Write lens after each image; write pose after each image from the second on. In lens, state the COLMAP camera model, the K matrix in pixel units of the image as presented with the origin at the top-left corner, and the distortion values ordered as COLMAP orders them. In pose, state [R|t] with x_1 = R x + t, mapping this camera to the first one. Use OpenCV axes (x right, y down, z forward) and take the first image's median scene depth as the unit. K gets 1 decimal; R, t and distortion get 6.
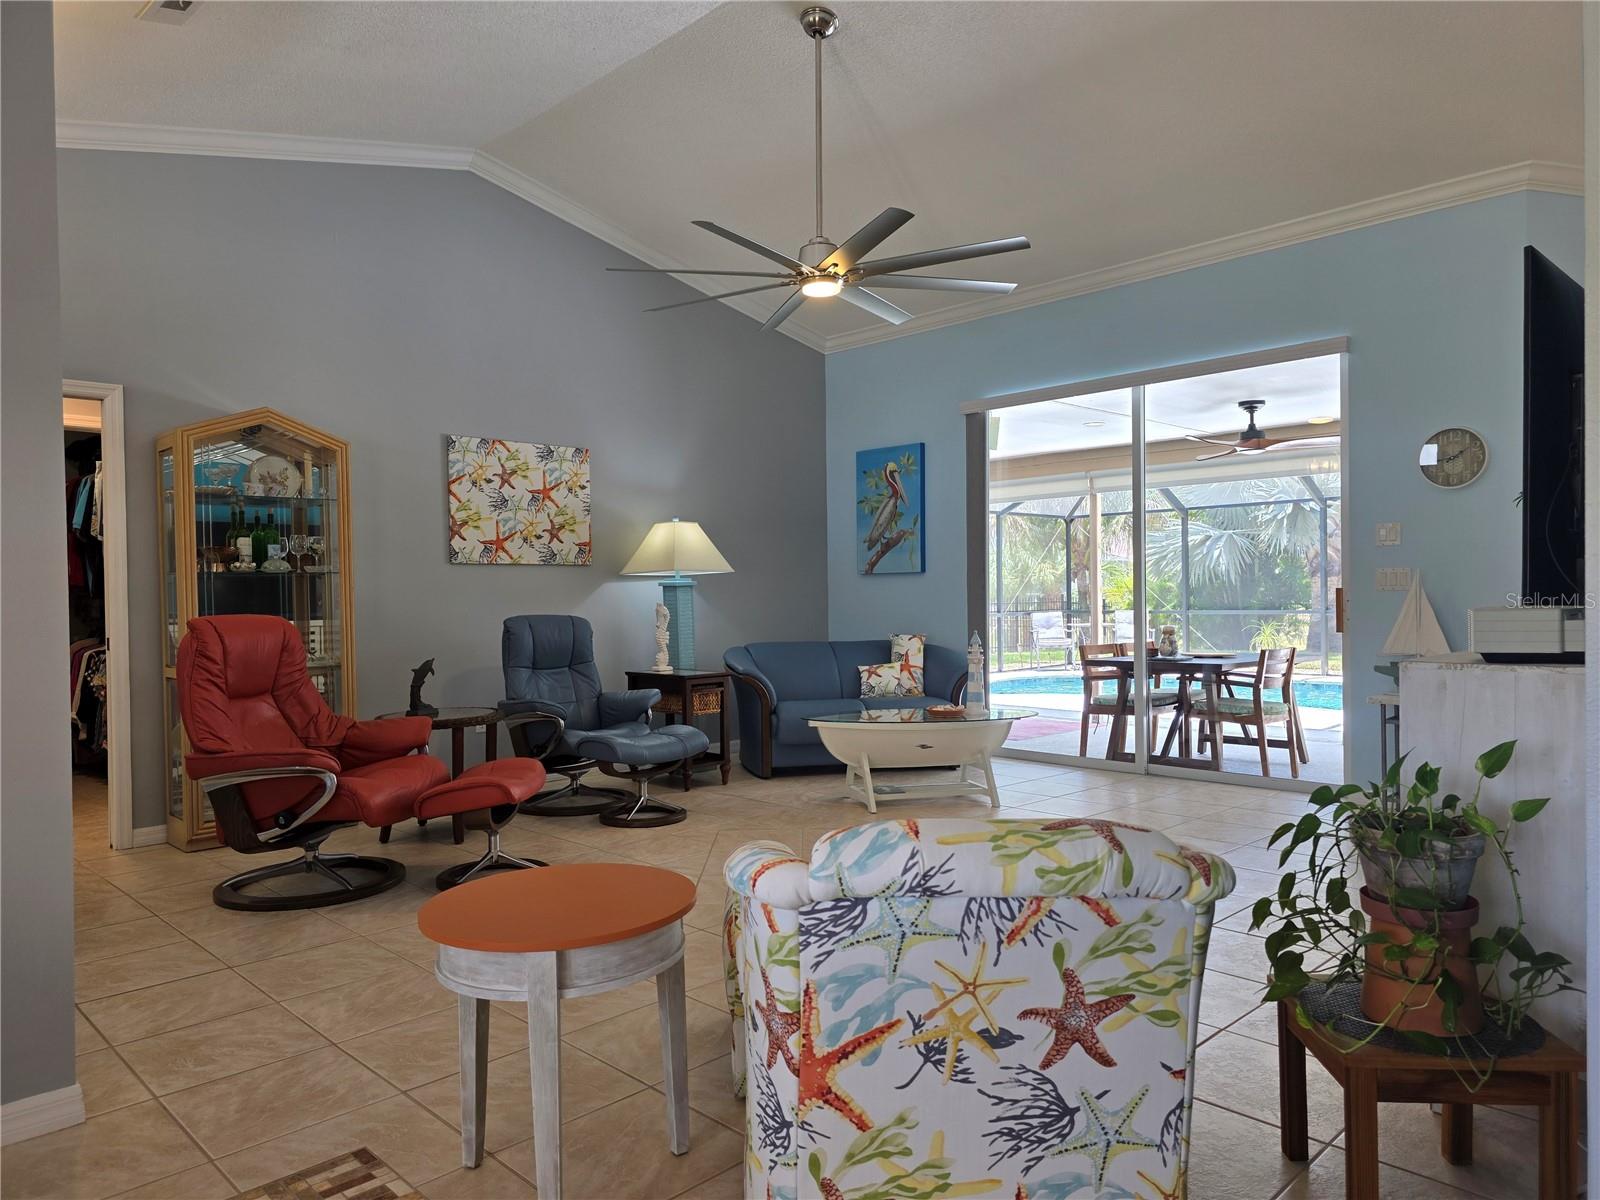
lens RADIAL K [[1076.4, 0, 788.1], [0, 1076.4, 608.1], [0, 0, 1]] dist [0.054455, -0.051293]
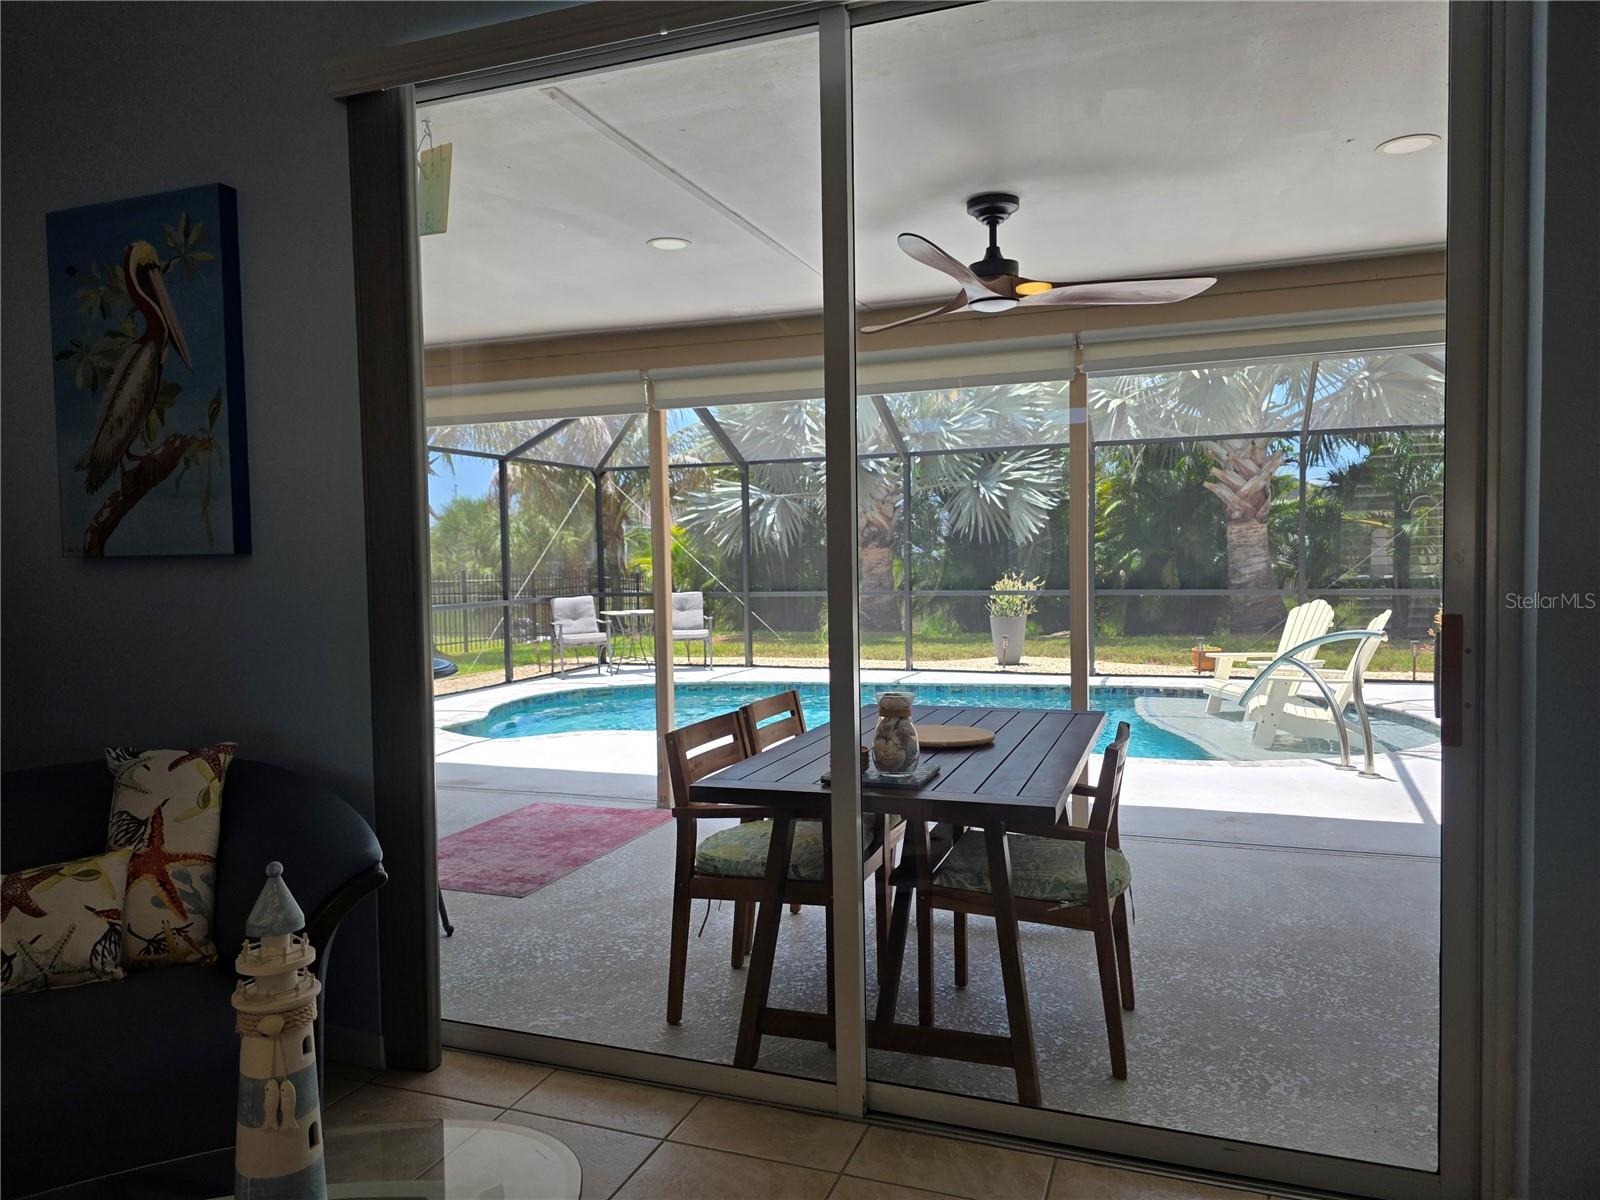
lens RADIAL K [[1076.4, 0, 796.1], [0, 1076.4, 611.0], [0, 0, 1]] dist [0.054455, -0.051293]
pose [[0.902942, -0.026310, 0.428957, 0.132751], [0.012032, 0.999281, 0.035966, -0.024893], [-0.429595, -0.027314, 0.902609, 0.583430]]
